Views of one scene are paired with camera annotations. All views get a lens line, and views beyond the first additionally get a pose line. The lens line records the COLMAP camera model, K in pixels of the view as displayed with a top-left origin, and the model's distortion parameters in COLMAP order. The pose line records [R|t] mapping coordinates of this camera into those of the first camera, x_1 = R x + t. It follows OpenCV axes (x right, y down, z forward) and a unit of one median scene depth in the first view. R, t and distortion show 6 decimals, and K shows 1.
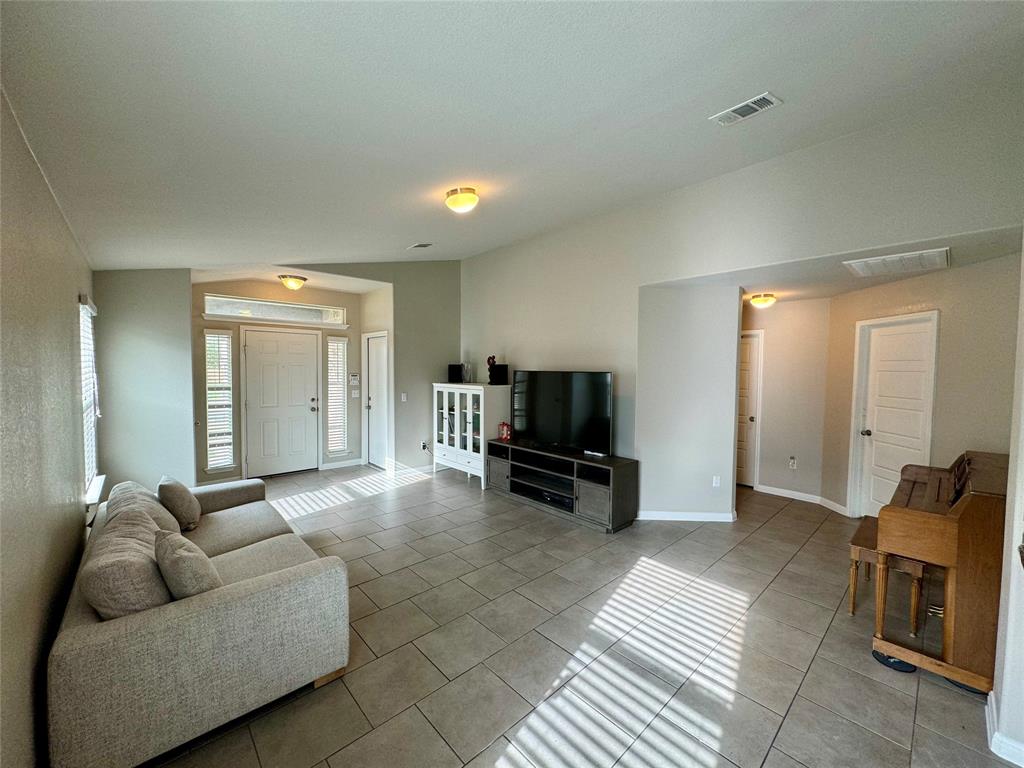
lens RADIAL K [[407.7, 0, 512.0], [0, 407.7, 383.5], [0, 0, 1]] dist [-0.000726, -0.000148]
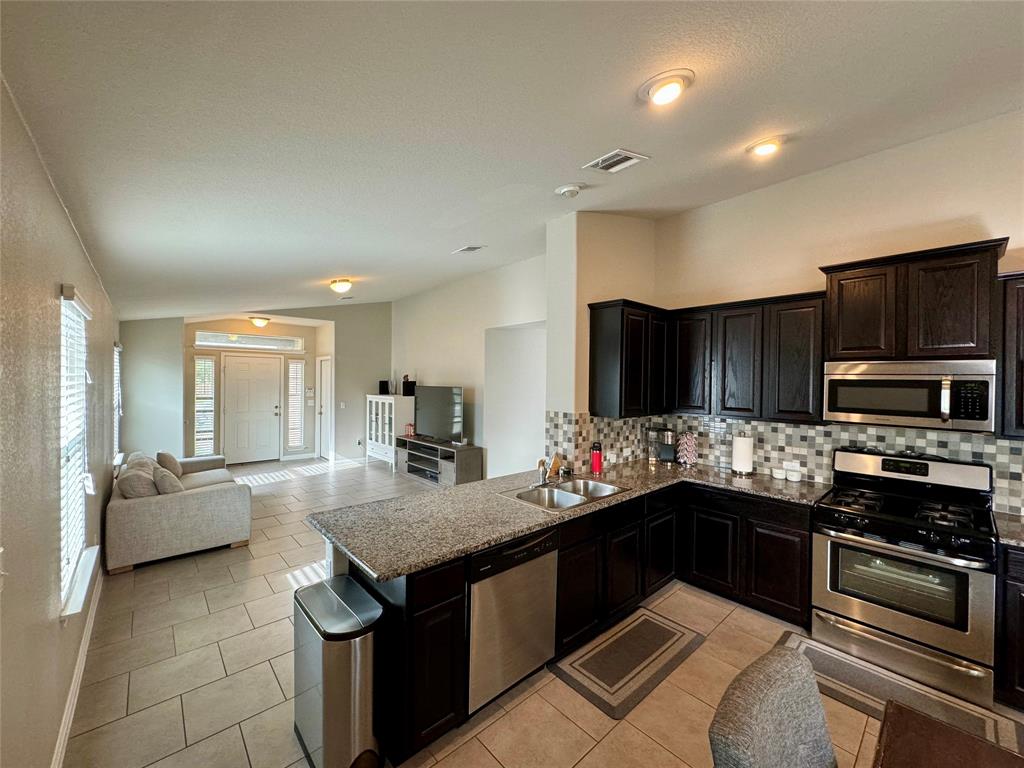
lens RADIAL K [[407.7, 0, 514.0], [0, 407.7, 384.9], [0, 0, 1]] dist [-0.000726, -0.000148]
pose [[0.999967, 0.001853, -0.007847, 0.338611], [-0.002074, 0.999598, -0.028268, 0.003798], [0.007792, 0.028283, 0.999570, -0.371045]]
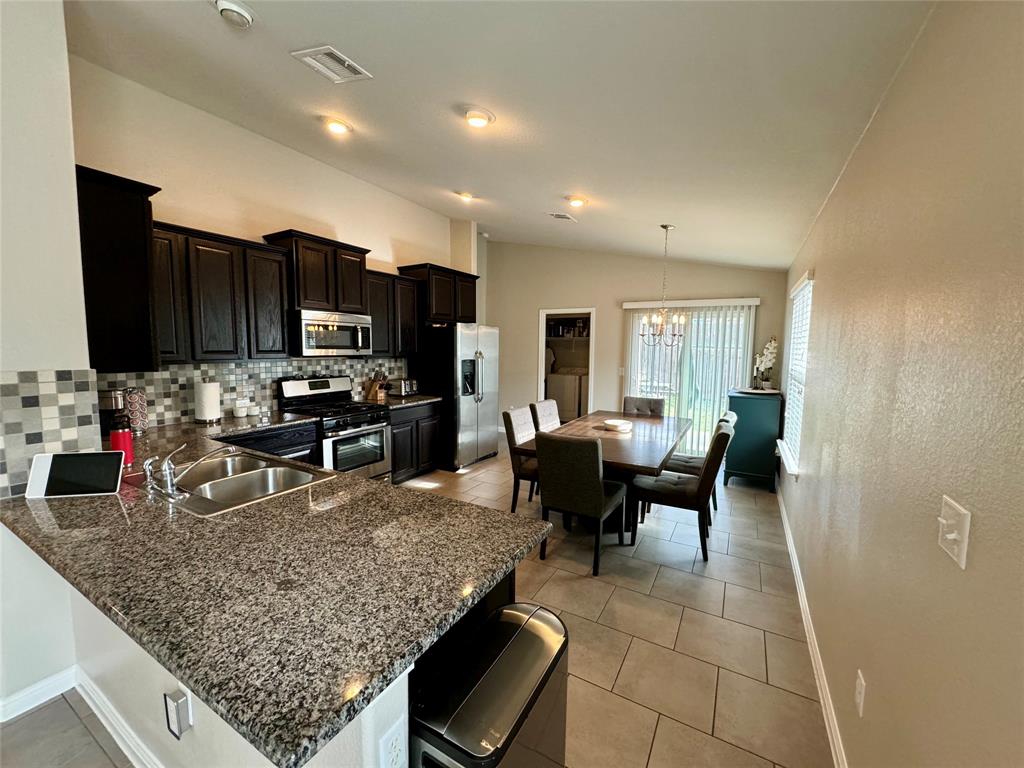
lens RADIAL K [[407.7, 0, 513.2], [0, 407.7, 382.9], [0, 0, 1]] dist [-0.000726, -0.000148]
pose [[-0.304114, -0.099737, 0.947400, -0.401933], [0.023282, 0.993429, 0.112056, 0.019122], [-0.952351, 0.056135, -0.299793, 0.498233]]
